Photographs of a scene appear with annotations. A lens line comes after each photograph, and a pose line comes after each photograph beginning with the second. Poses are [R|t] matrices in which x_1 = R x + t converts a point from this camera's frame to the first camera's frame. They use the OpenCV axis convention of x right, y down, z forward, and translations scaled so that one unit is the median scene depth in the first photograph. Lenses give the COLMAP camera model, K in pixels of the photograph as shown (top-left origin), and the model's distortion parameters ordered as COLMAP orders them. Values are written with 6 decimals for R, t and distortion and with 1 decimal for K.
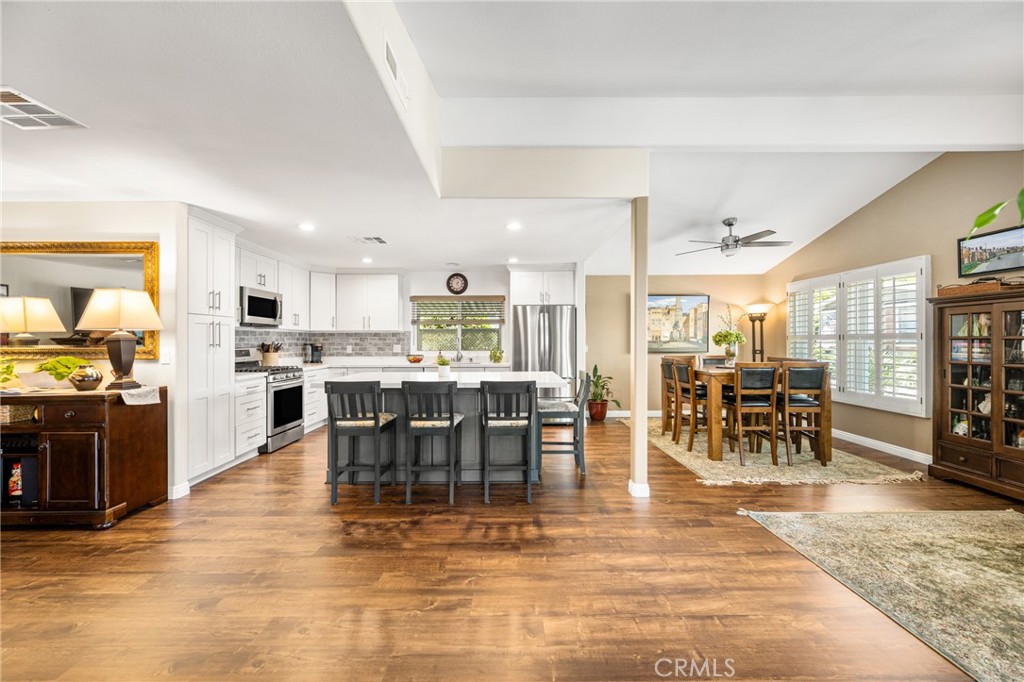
lens RADIAL K [[417.1, 0, 511.3], [0, 417.1, 340.6], [0, 0, 1]] dist [0.000545, -0.000081]
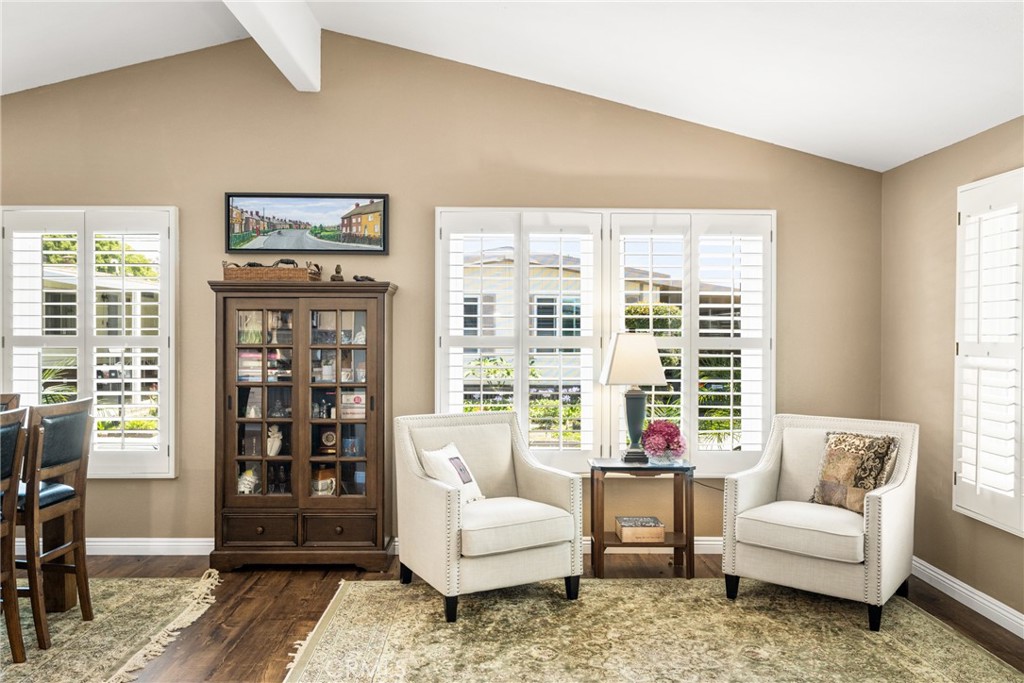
lens RADIAL K [[764.4, 0, 514.5], [0, 764.4, 336.5], [0, 0, 1]] dist [0.002680, 0.001609]
pose [[-0.021981, -0.002954, 0.999754, -0.095425], [-0.002485, 0.999993, 0.002900, -0.018241], [-0.999755, -0.002421, -0.021988, 0.433713]]
